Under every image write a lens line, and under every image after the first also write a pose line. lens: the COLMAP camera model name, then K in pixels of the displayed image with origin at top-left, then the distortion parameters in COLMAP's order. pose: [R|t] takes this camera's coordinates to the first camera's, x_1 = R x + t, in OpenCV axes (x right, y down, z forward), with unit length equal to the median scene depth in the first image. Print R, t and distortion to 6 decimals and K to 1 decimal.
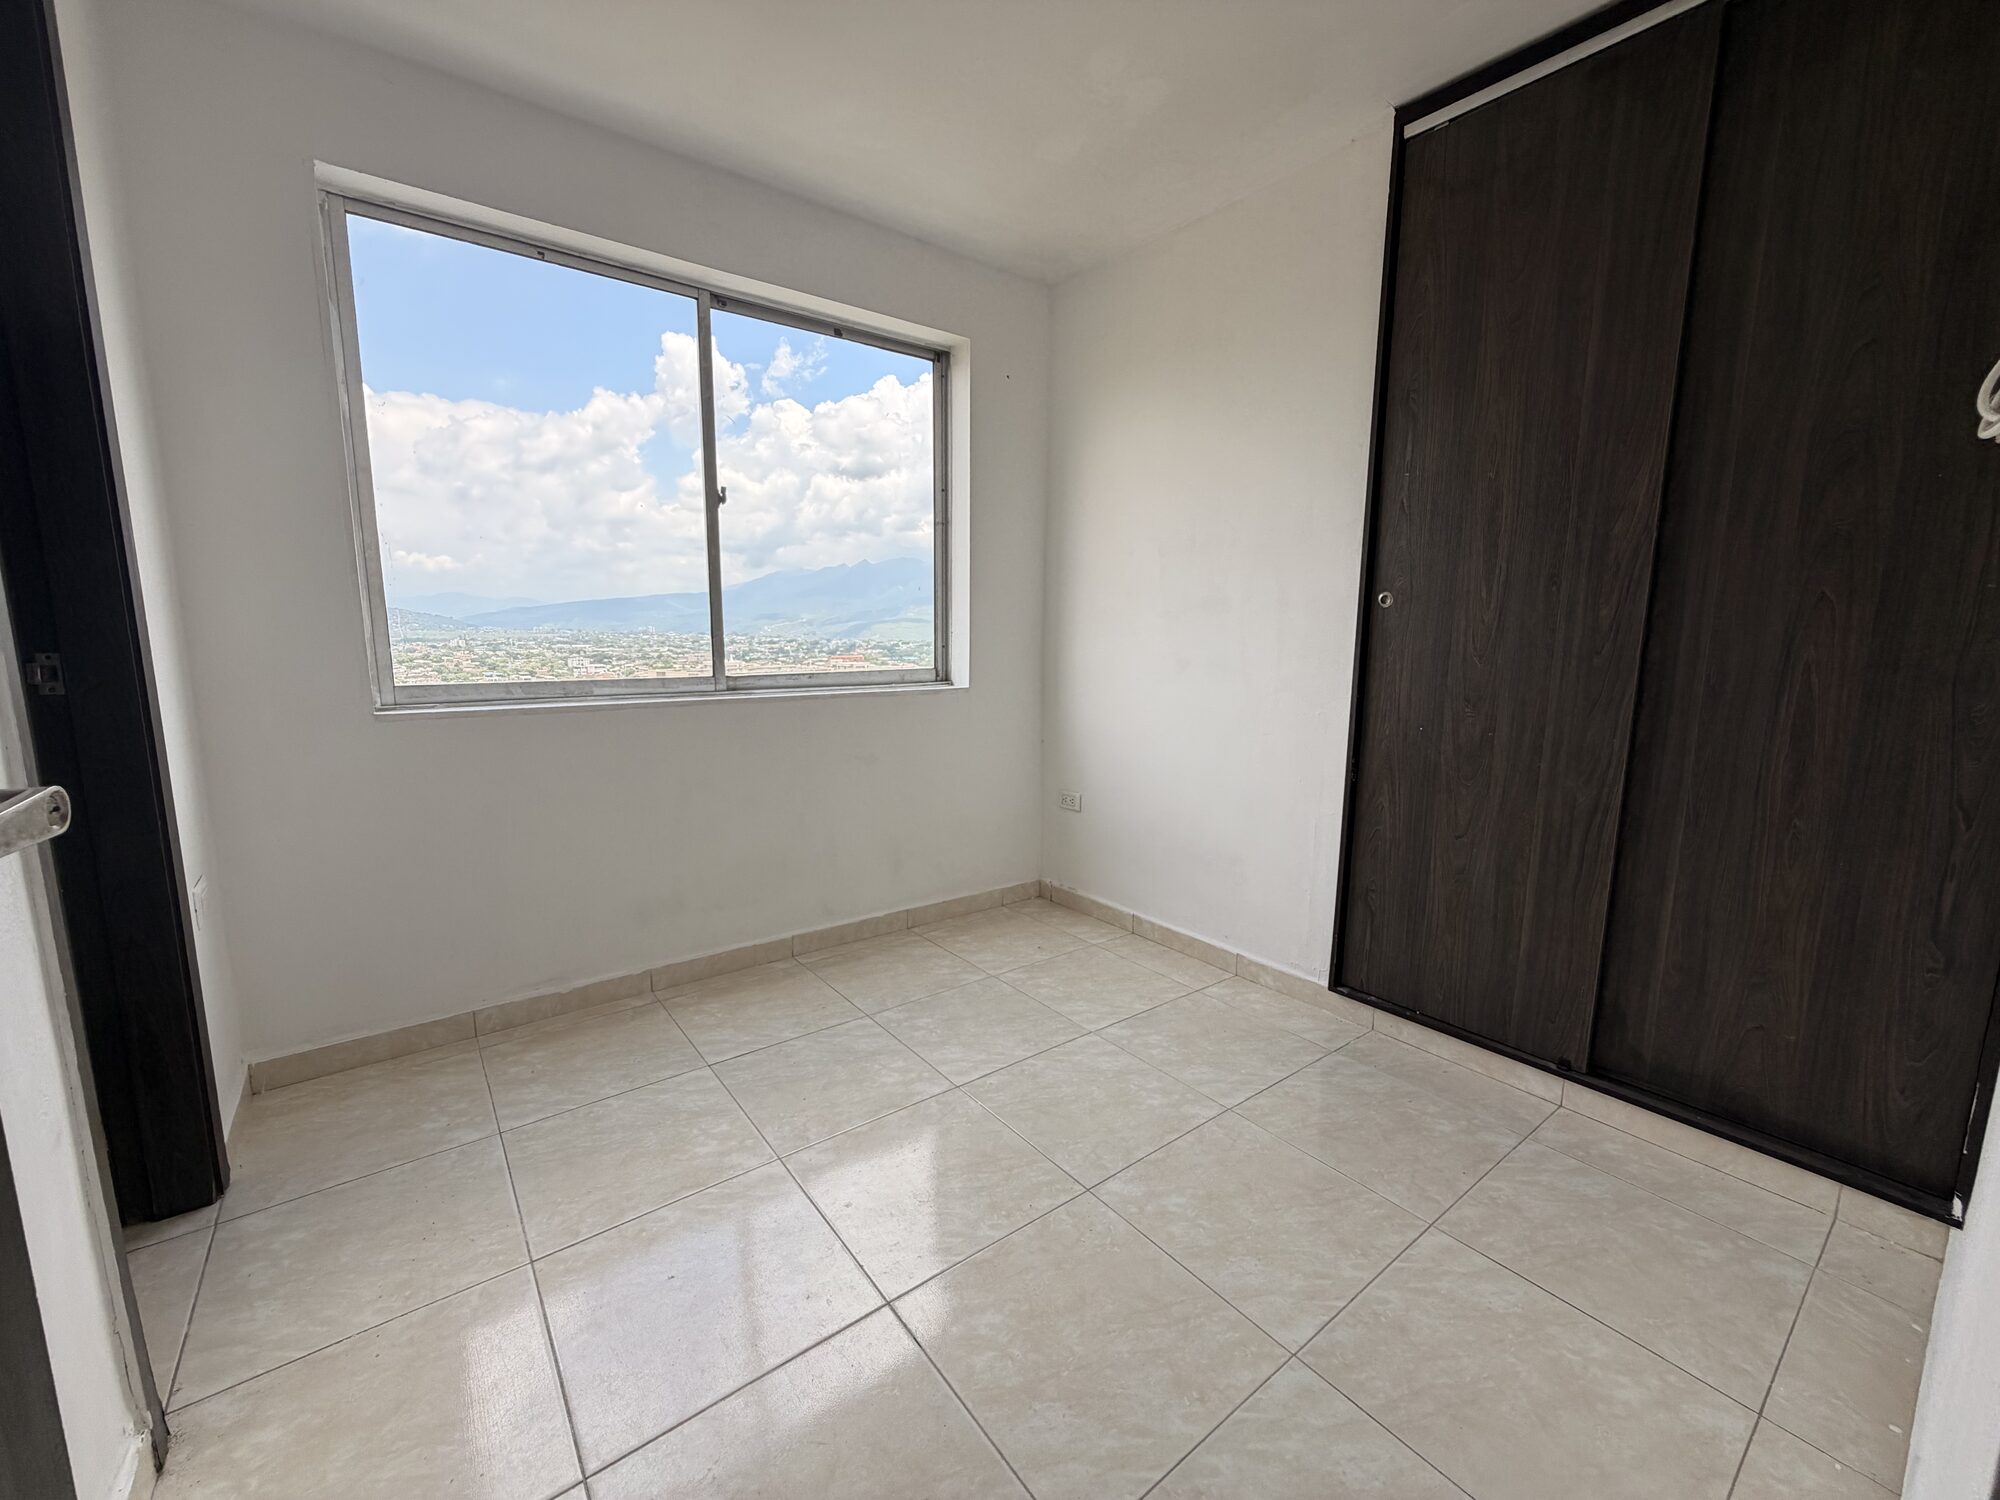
lens RADIAL K [[802.0, 0, 993.9], [0, 802.0, 751.4], [0, 0, 1]] dist [0.002855, 0.000137]
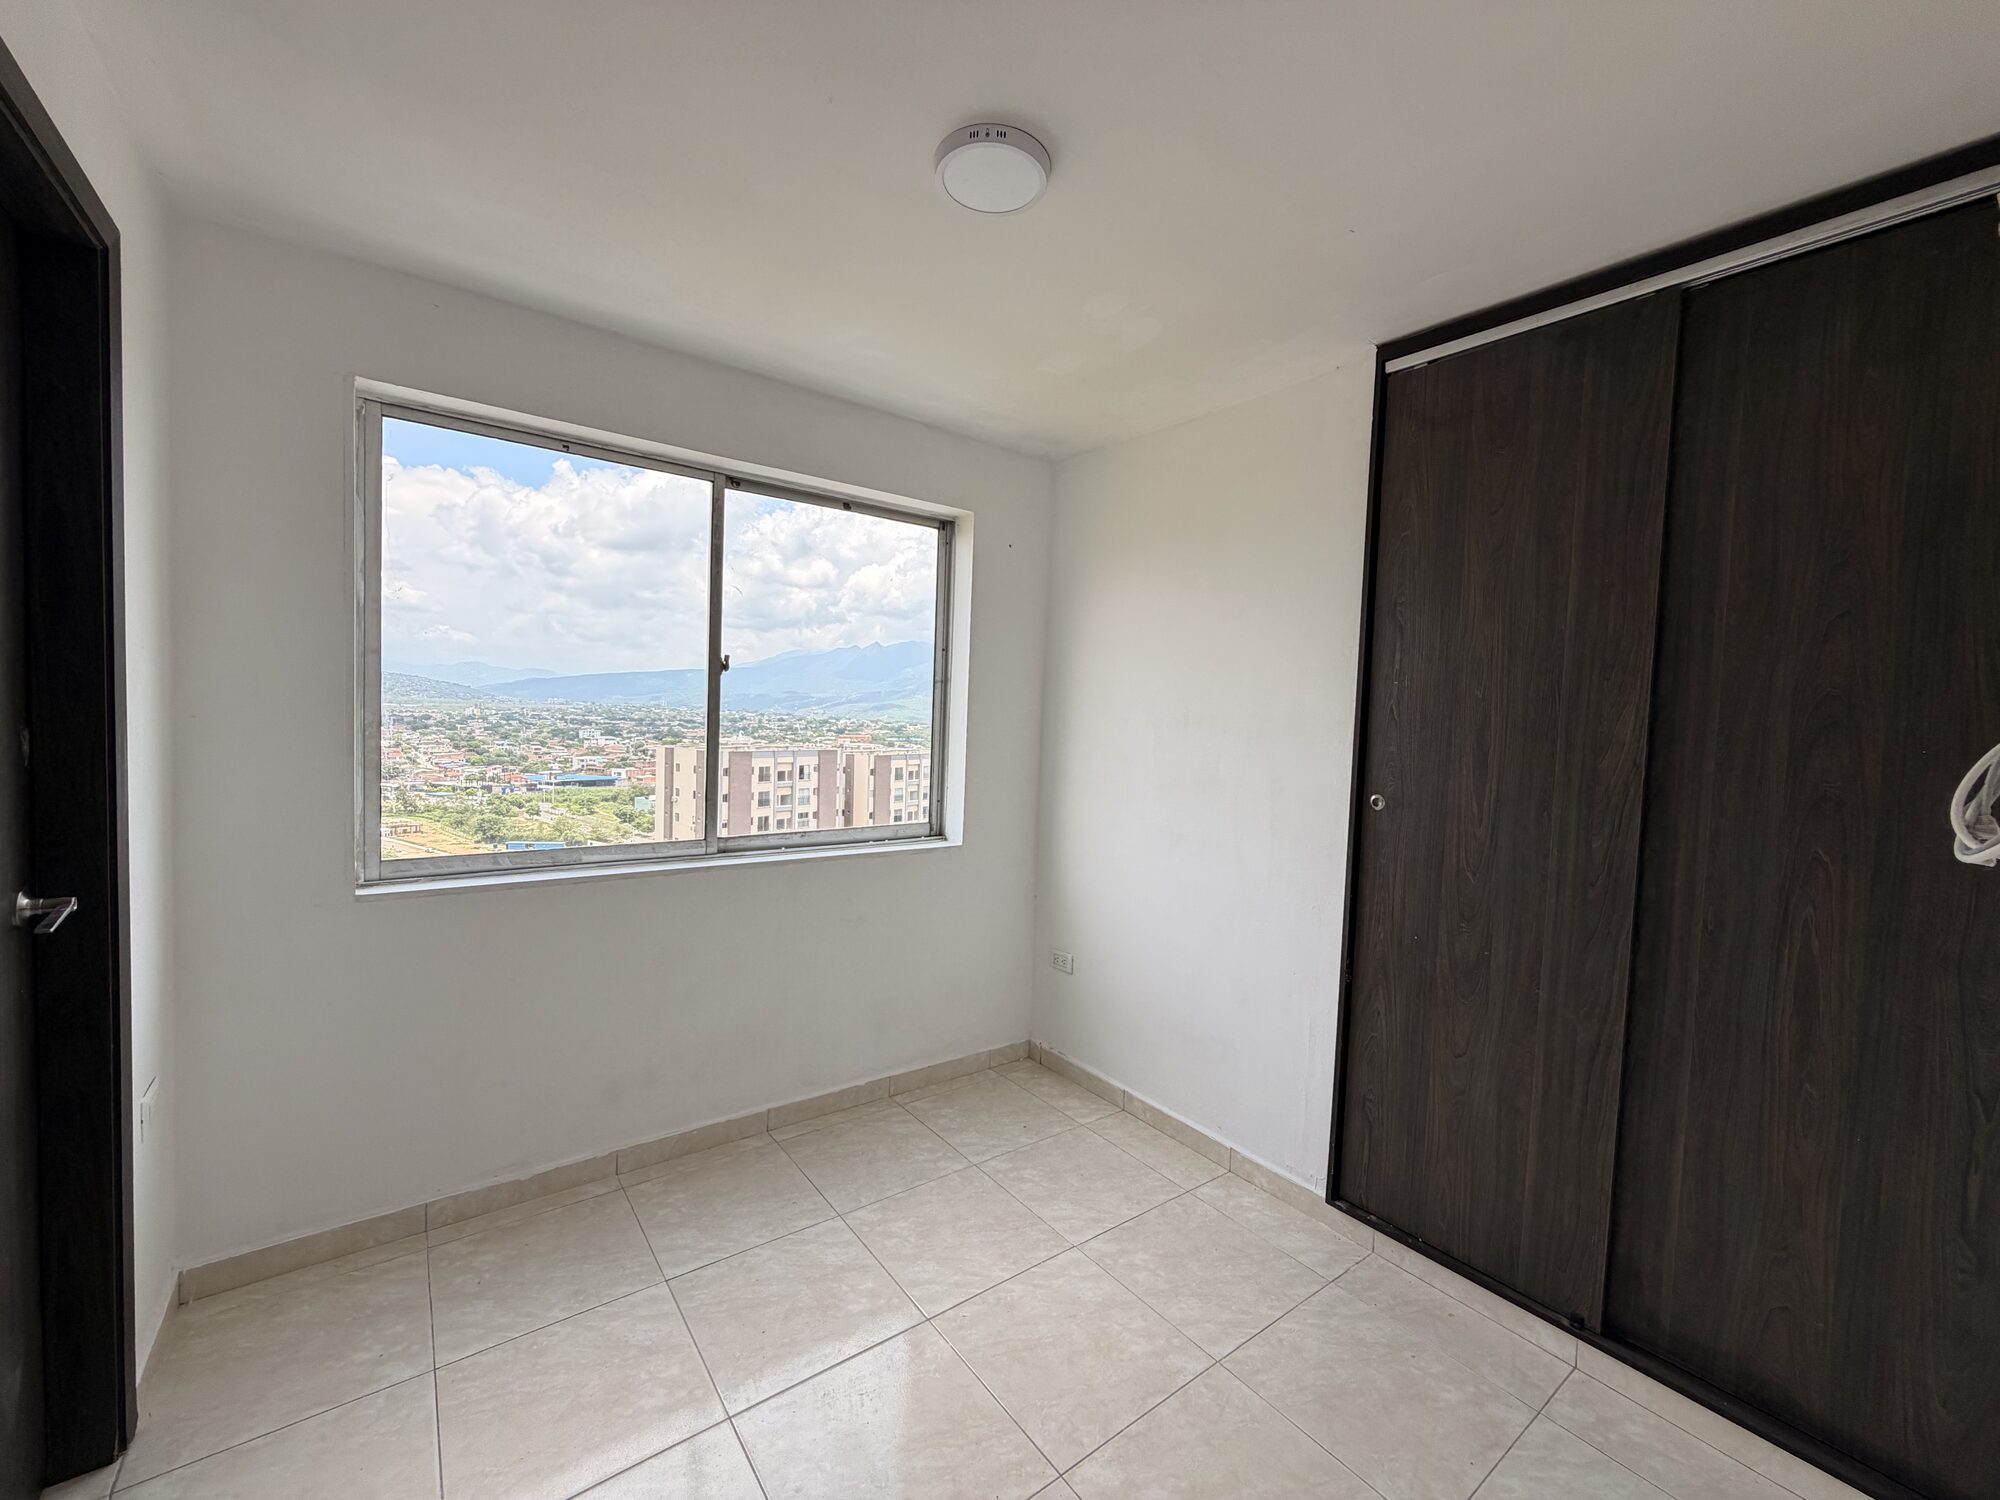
lens RADIAL K [[802.0, 0, 993.9], [0, 802.0, 752.3], [0, 0, 1]] dist [0.002855, 0.000137]
pose [[0.999531, 0.029615, -0.007783, 0.019041], [-0.030255, 0.994334, -0.101904, -0.145838], [0.004721, 0.102092, 0.994764, -0.000335]]
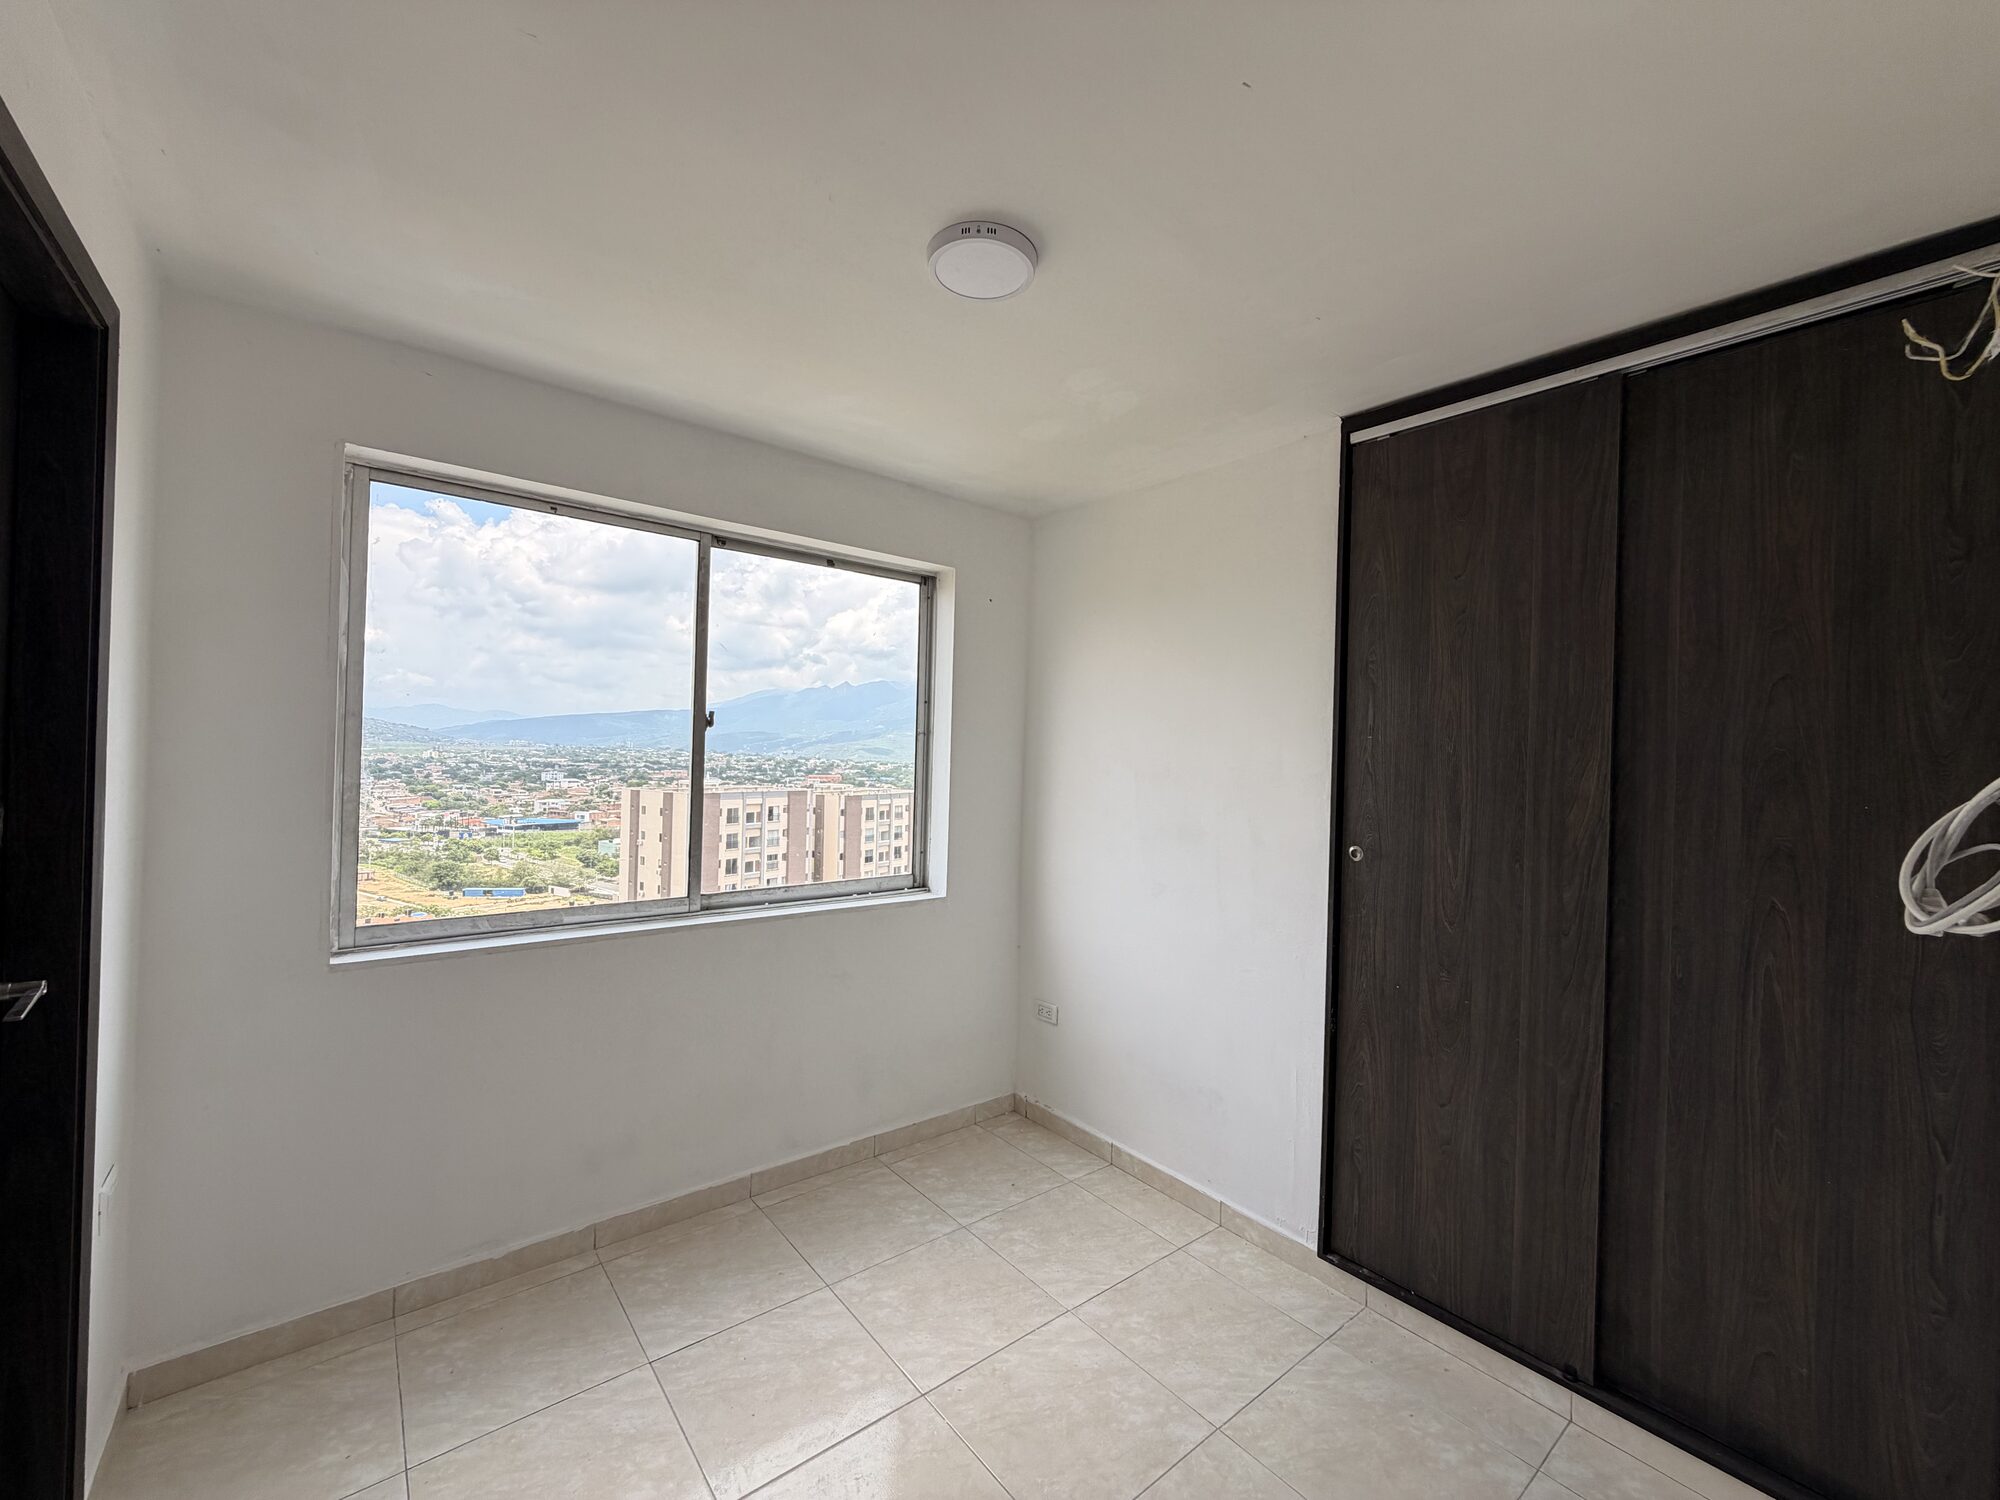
lens RADIAL K [[802.0, 0, 993.6], [0, 802.0, 751.7], [0, 0, 1]] dist [0.002855, 0.000137]
pose [[0.999417, 0.020763, 0.027093, -0.004358], [-0.016443, 0.988411, -0.150910, -0.168092], [-0.029912, 0.150377, 0.988176, -0.017873]]
